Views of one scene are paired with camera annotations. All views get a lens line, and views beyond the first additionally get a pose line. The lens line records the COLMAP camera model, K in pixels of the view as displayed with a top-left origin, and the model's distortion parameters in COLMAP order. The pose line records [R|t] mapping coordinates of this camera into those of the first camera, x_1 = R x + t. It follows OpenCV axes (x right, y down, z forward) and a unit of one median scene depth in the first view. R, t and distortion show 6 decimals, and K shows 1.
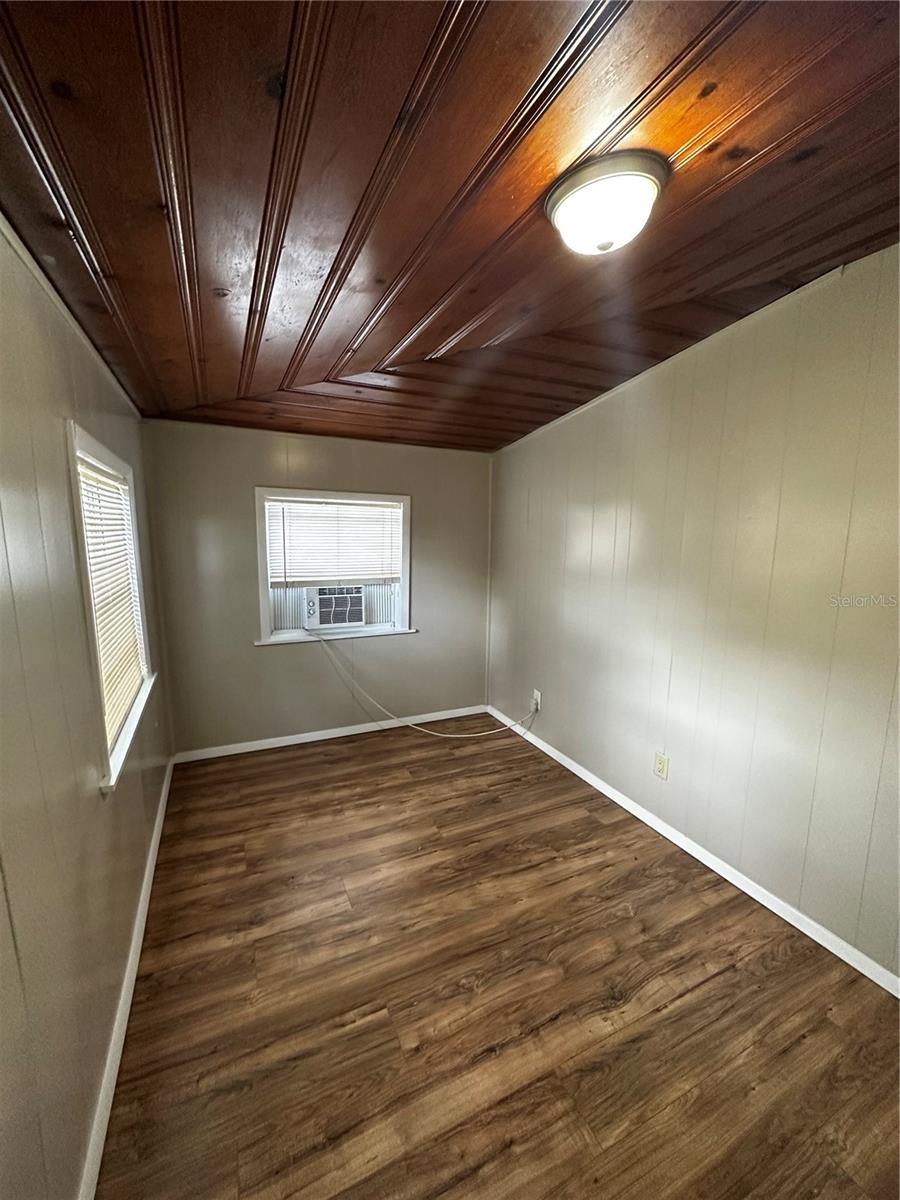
lens RADIAL K [[478.5, 0, 451.2], [0, 478.5, 599.2], [0, 0, 1]] dist [-0.000834, 0.000945]
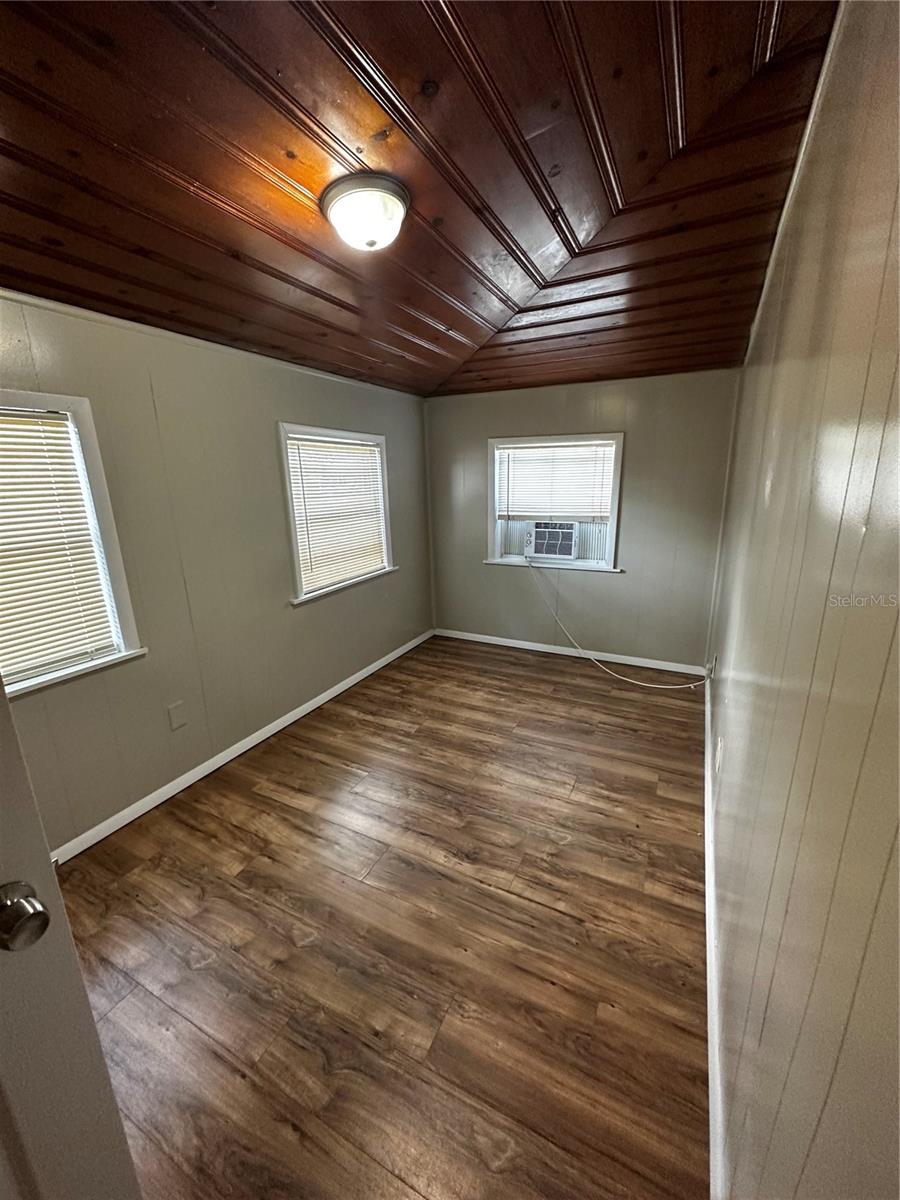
lens RADIAL K [[478.5, 0, 451.2], [0, 478.5, 599.2], [0, 0, 1]] dist [-0.000834, 0.000945]
pose [[0.606173, 0.170521, -0.776838, 0.847250], [-0.085461, 0.985055, 0.149540, 0.007955], [0.790728, -0.024258, 0.611687, 0.175754]]
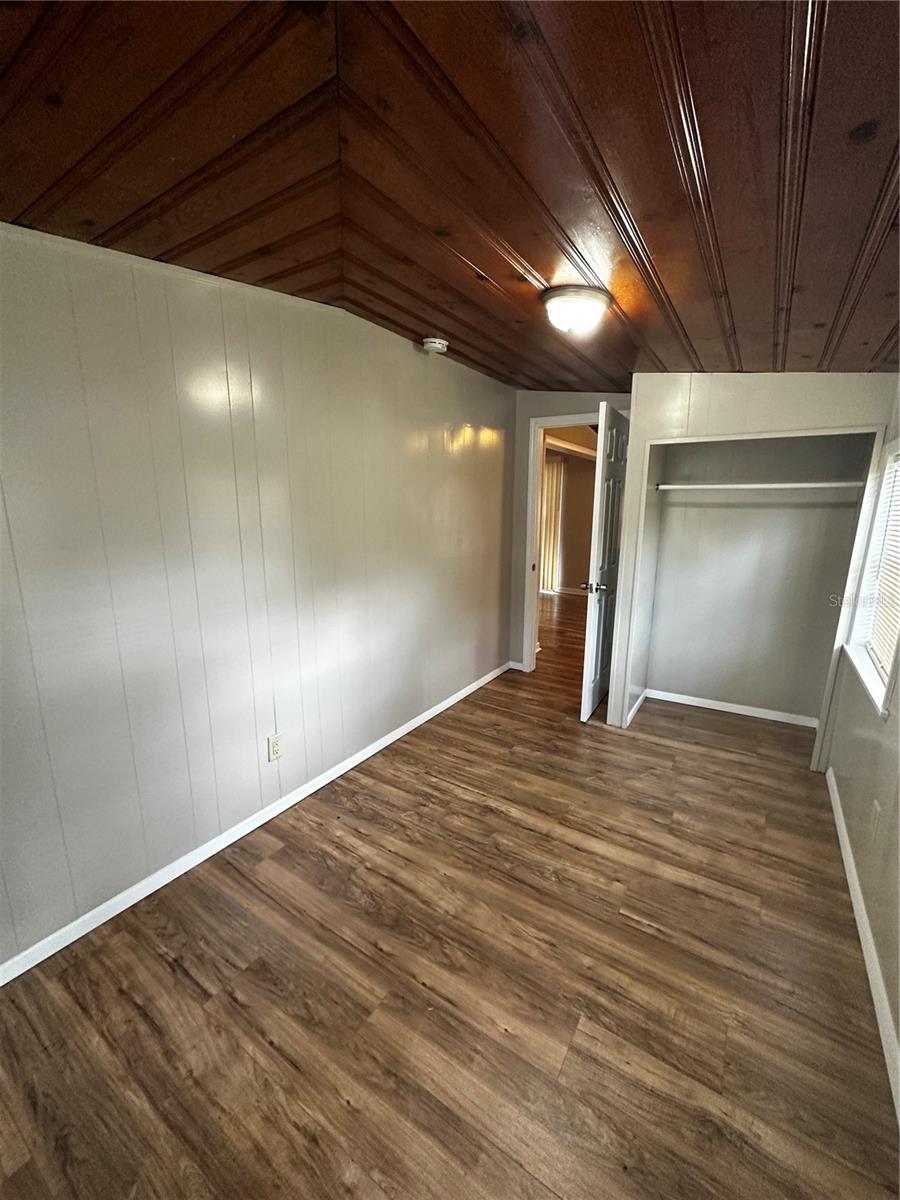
lens RADIAL K [[478.5, 0, 451.2], [0, 478.5, 599.2], [0, 0, 1]] dist [-0.000834, 0.000945]
pose [[-0.516576, -0.184146, 0.836205, -0.542692], [0.110735, 0.954031, 0.278501, -0.176463], [-0.849051, 0.236464, -0.472438, 1.227837]]
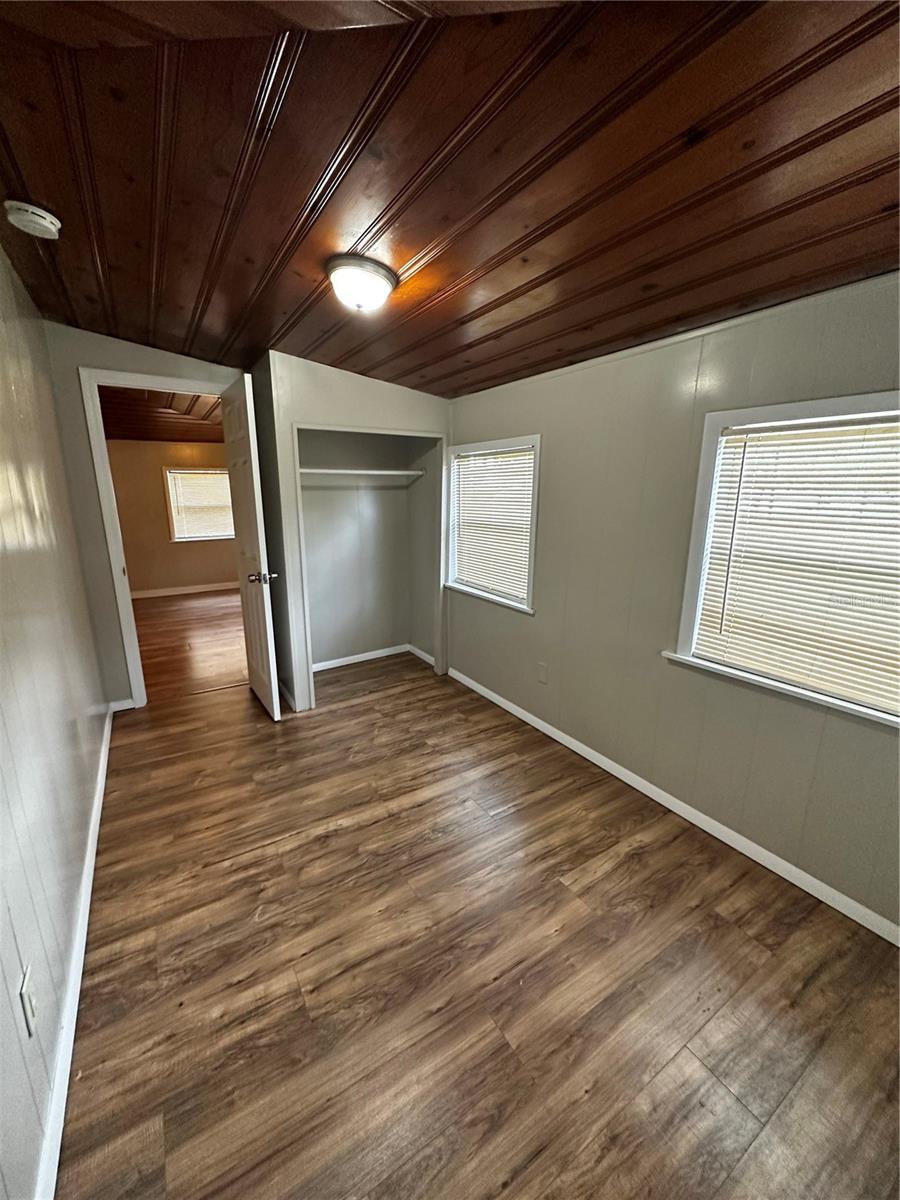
lens RADIAL K [[478.5, 0, 451.2], [0, 478.5, 599.2], [0, 0, 1]] dist [-0.000834, 0.000945]
pose [[-0.993450, 0.007613, -0.114017, 0.104607], [-0.034129, 0.932470, 0.359633, -0.204676], [0.109056, 0.361168, -0.926102, 1.501151]]
